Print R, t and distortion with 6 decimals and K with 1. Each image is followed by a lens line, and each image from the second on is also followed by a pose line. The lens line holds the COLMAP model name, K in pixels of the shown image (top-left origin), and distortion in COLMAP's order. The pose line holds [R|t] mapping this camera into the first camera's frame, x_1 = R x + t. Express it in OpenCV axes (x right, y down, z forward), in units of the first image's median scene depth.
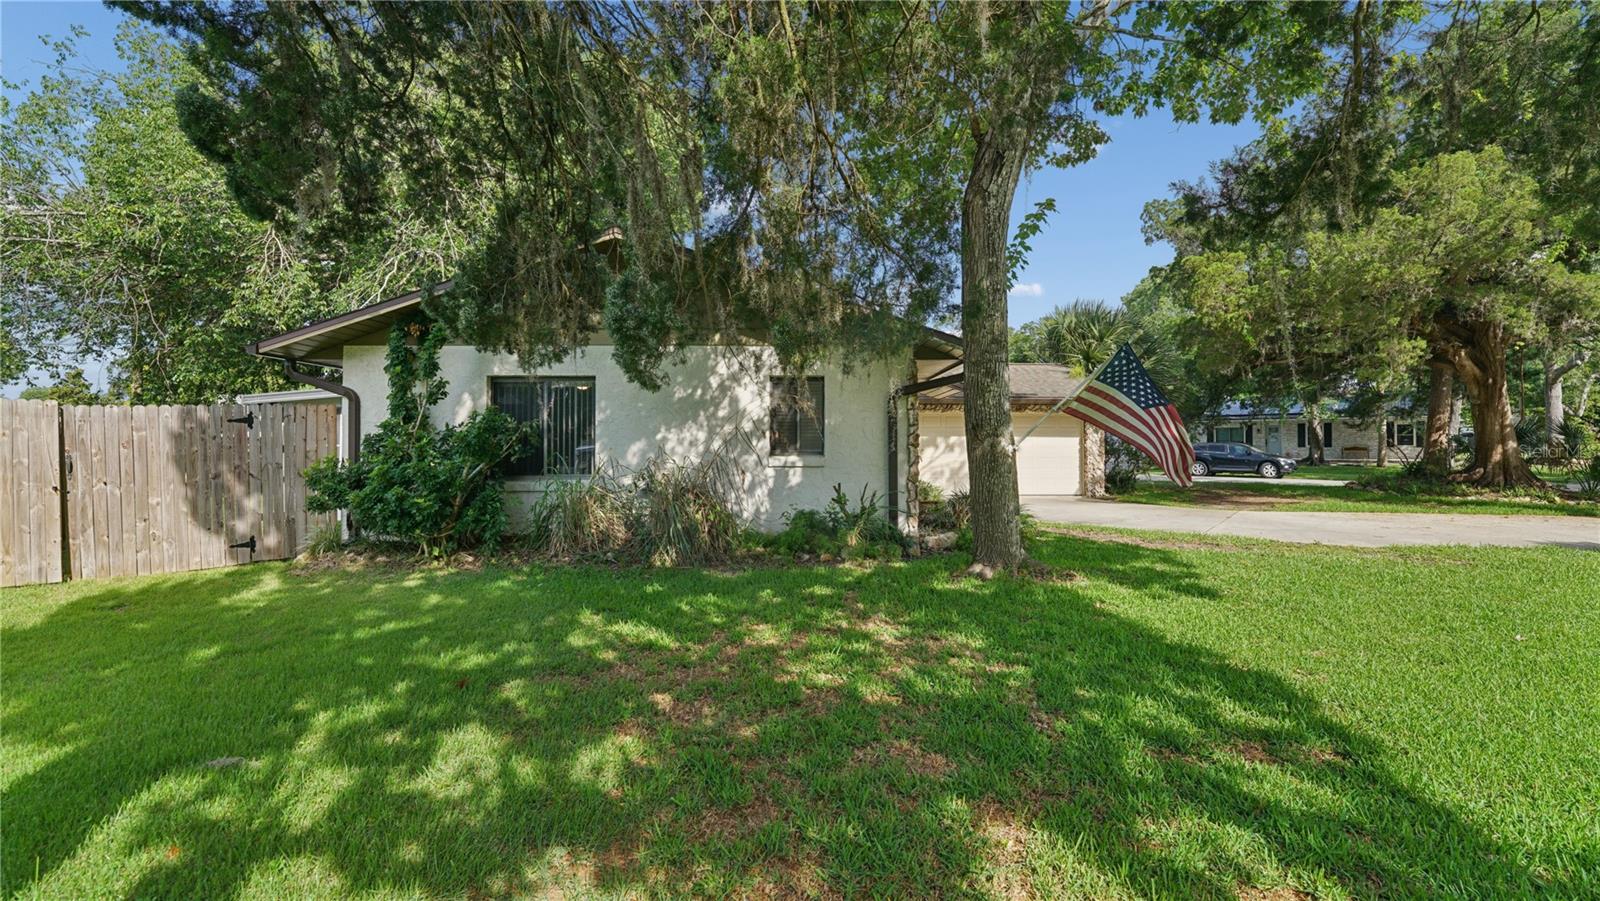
lens RADIAL K [[649.3, 0, 801.6], [0, 649.3, 449.1], [0, 0, 1]] dist [-0.024395, 0.000349]
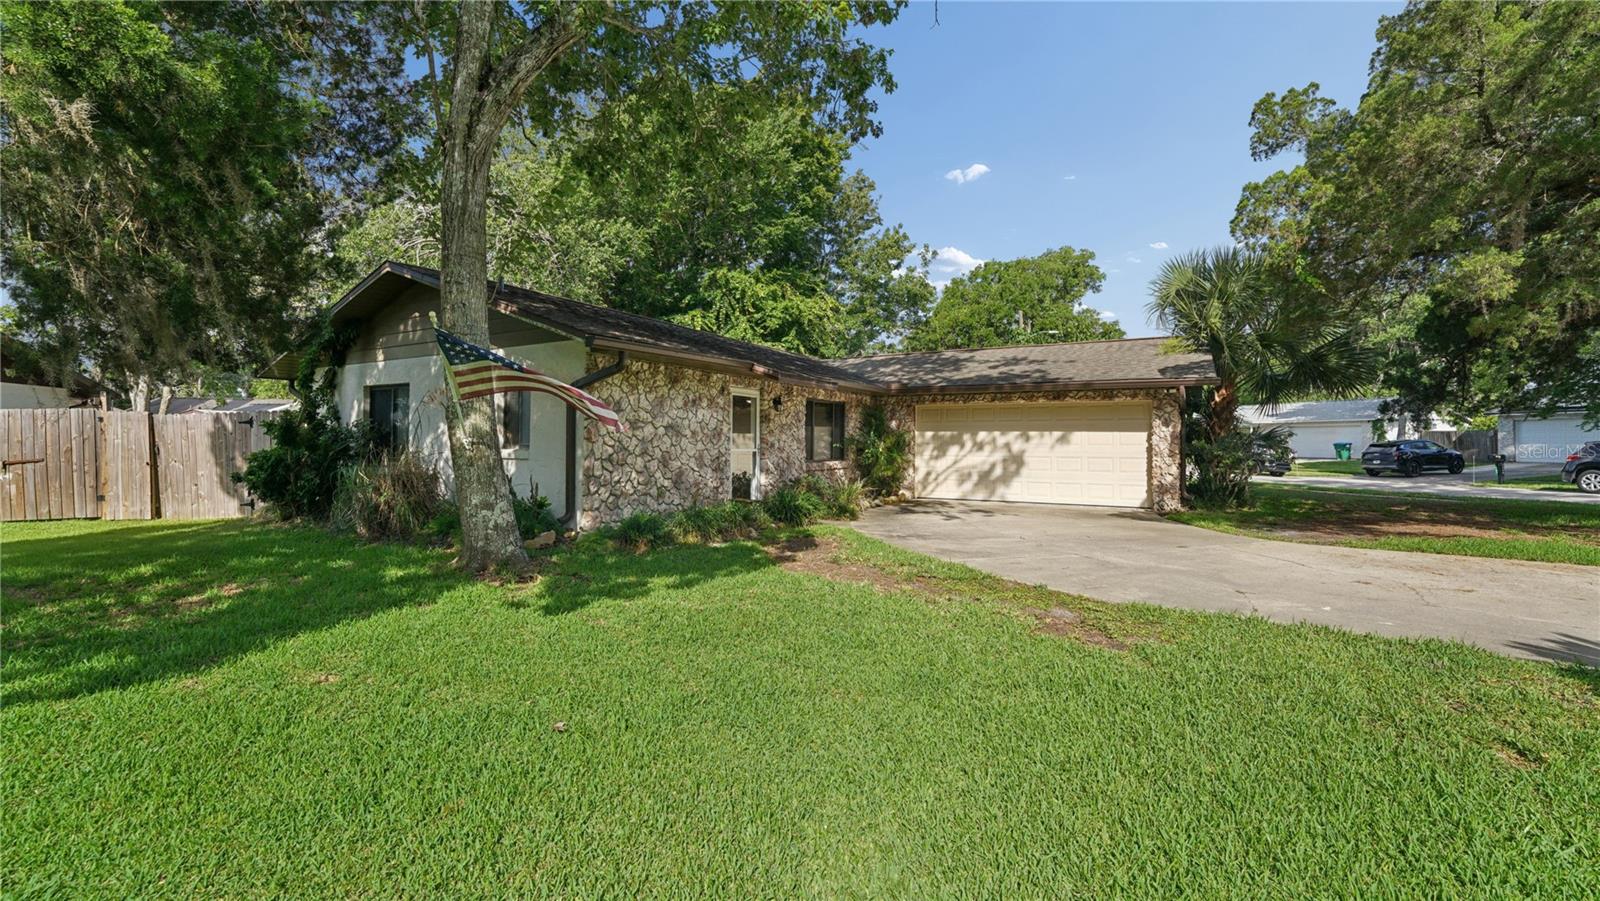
lens RADIAL K [[649.3, 0, 800.7], [0, 649.3, 454.1], [0, 0, 1]] dist [-0.024395, 0.000349]
pose [[0.863844, 0.004423, -0.503740, 0.469437], [-0.005700, 0.999983, -0.000994, 0.010803], [0.503727, 0.003730, 0.863855, 0.157845]]
